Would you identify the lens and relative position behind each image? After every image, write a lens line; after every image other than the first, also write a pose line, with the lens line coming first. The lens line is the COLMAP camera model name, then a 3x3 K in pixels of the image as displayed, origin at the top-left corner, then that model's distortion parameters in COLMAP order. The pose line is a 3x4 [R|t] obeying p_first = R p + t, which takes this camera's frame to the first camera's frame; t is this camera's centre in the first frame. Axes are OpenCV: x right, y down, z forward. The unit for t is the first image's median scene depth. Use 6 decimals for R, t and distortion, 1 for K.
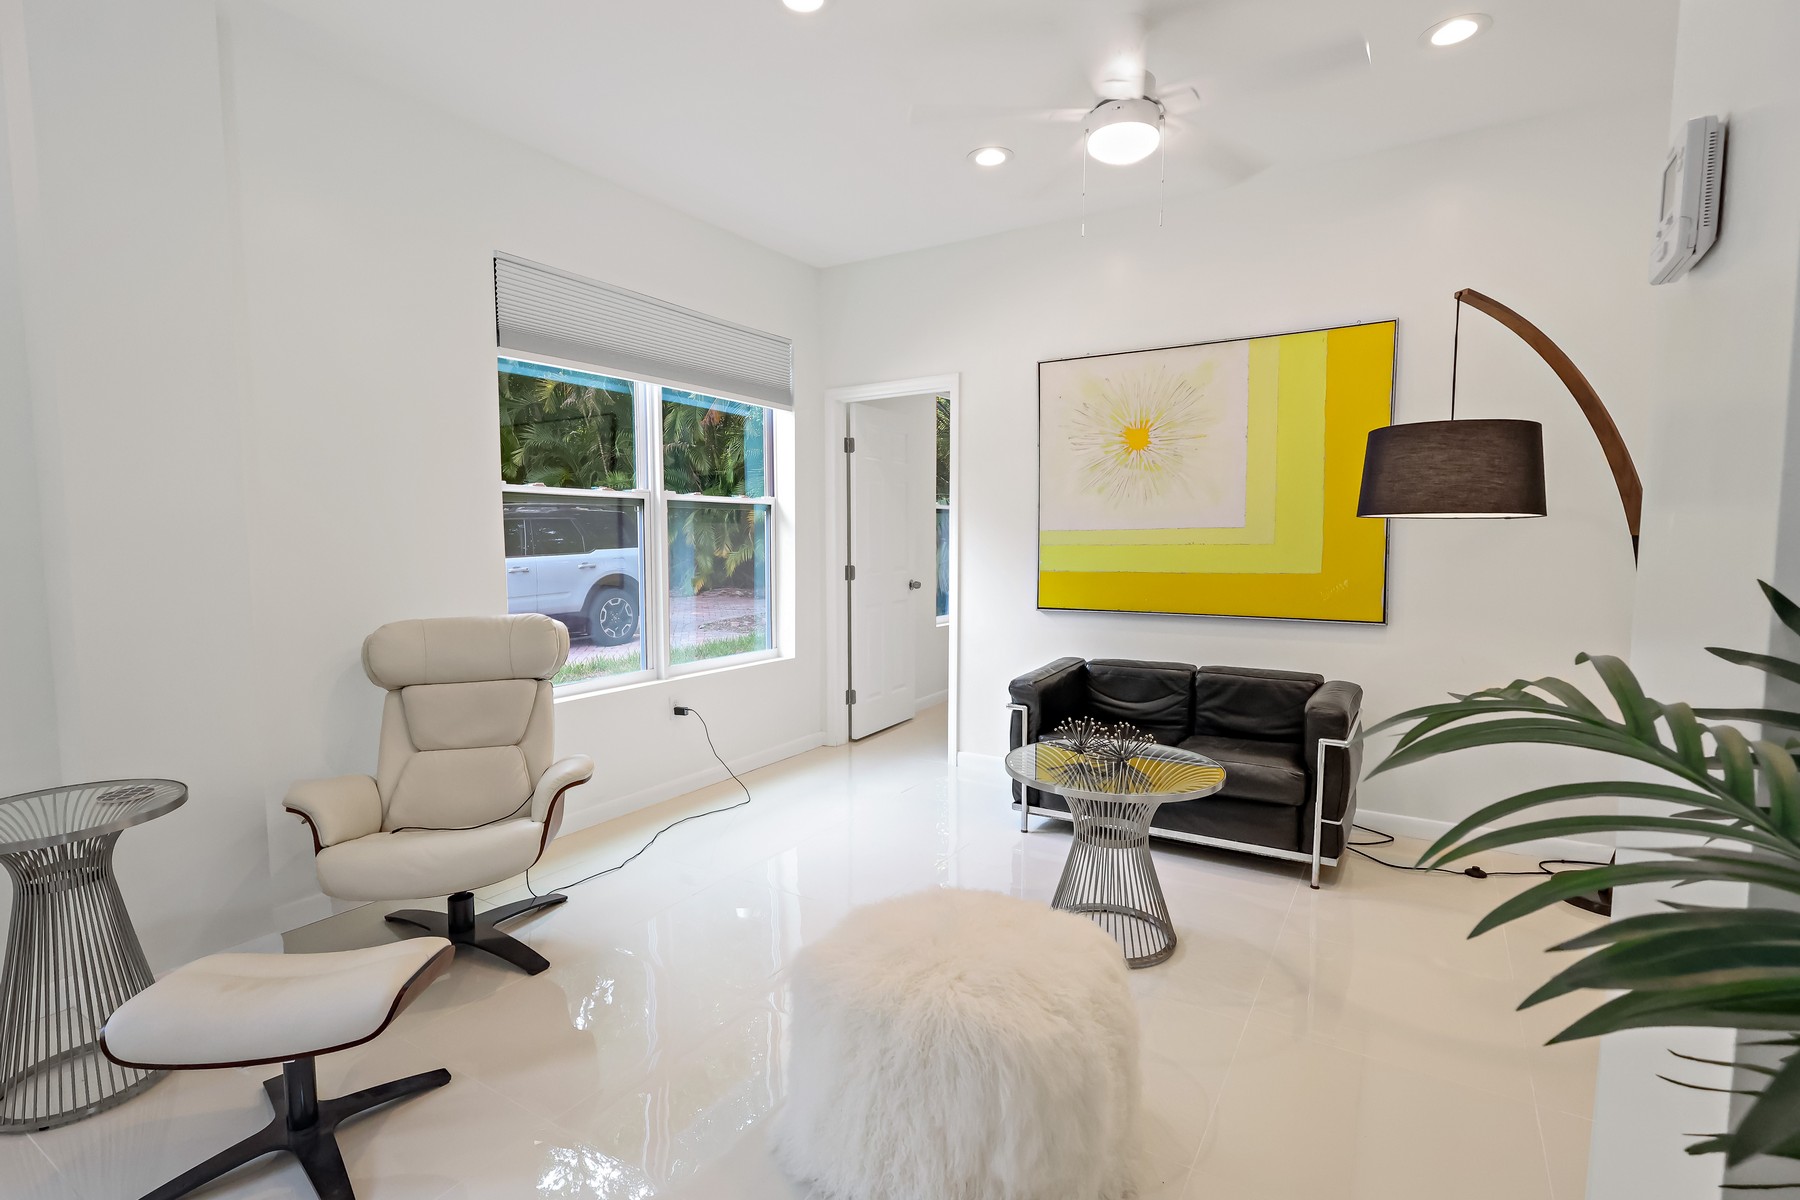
lens RADIAL K [[836.7, 0, 900.0], [0, 836.7, 600.0], [0, 0, 1]] dist [-0.000124, 0.000894]
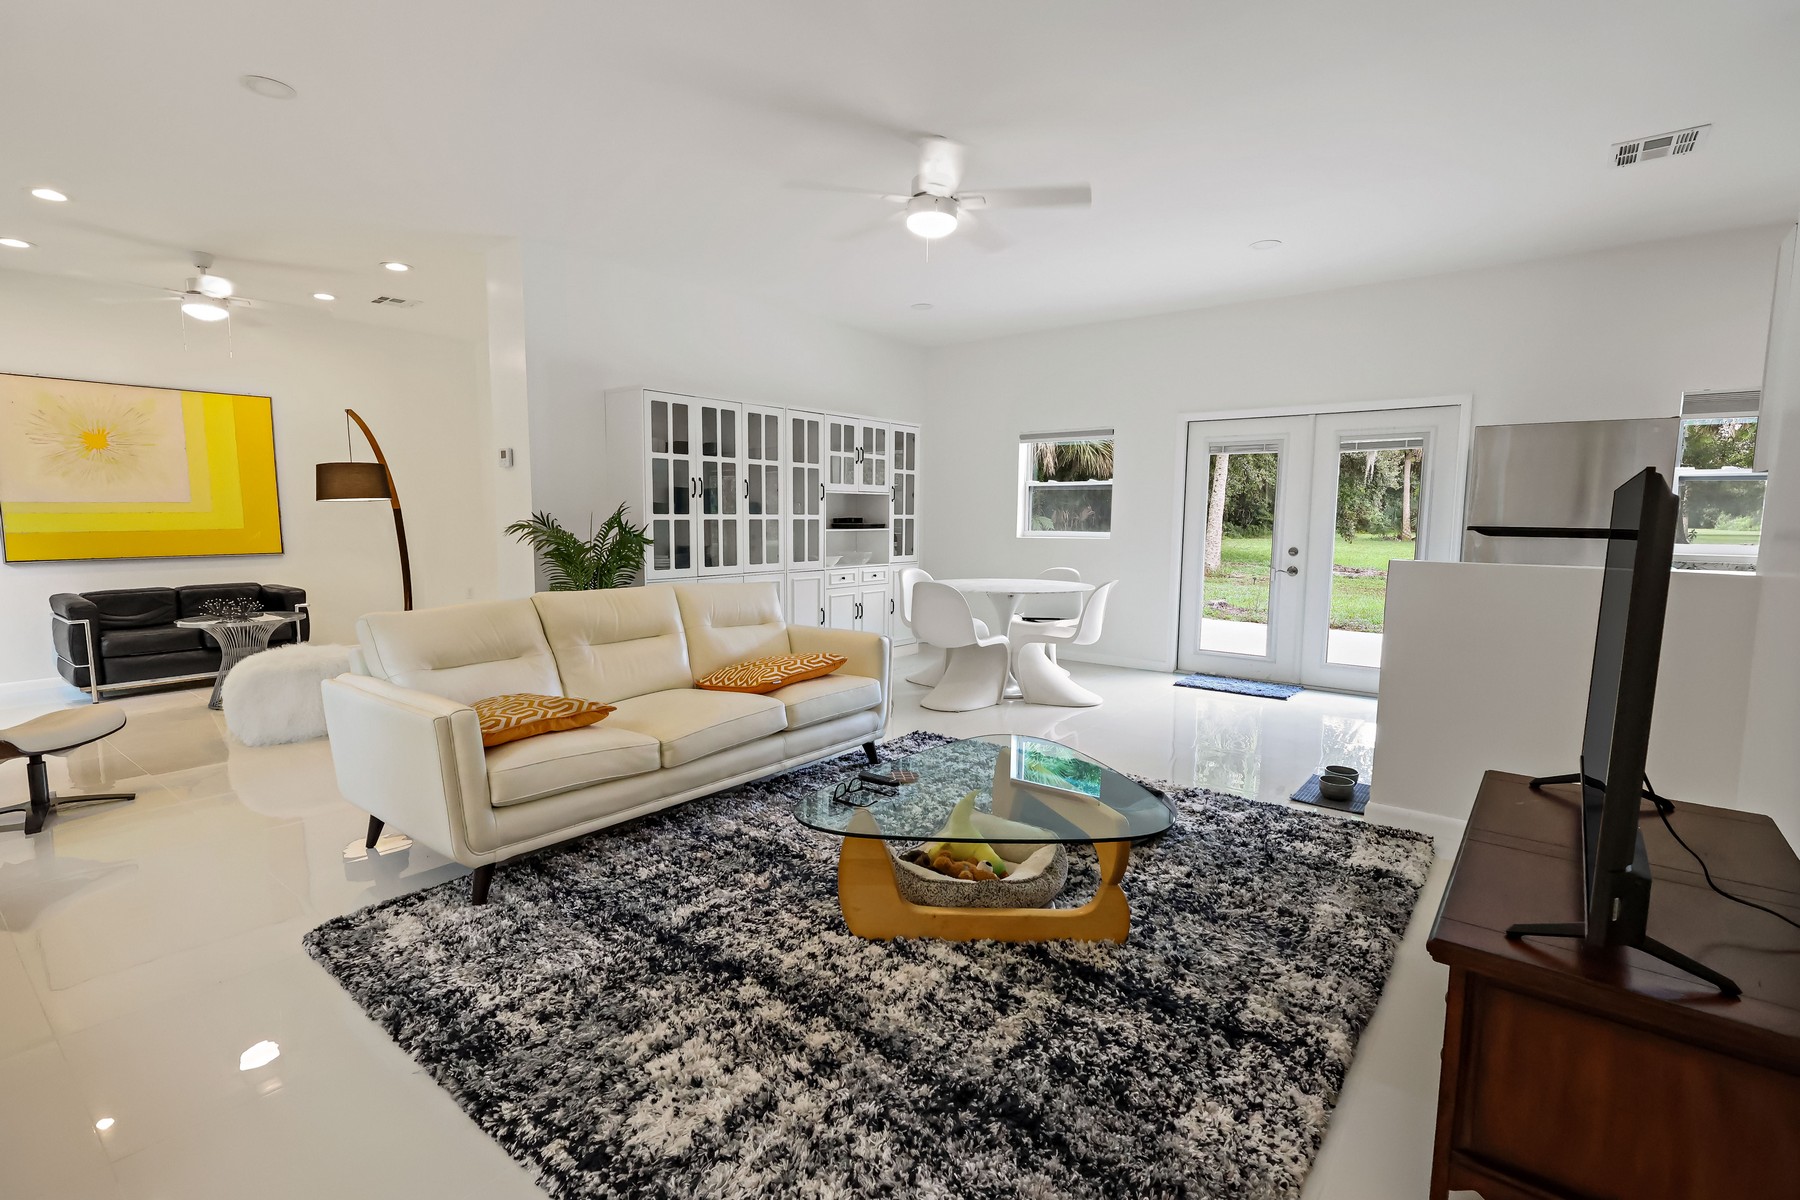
lens RADIAL K [[836.7, 0, 900.0], [0, 836.7, 600.0], [0, 0, 1]] dist [-0.000124, 0.000894]
pose [[0.128136, -0.101810, 0.986517, -1.118506], [0.076875, 0.992744, 0.092468, 0.064255], [-0.988773, 0.063990, 0.135033, -0.642700]]
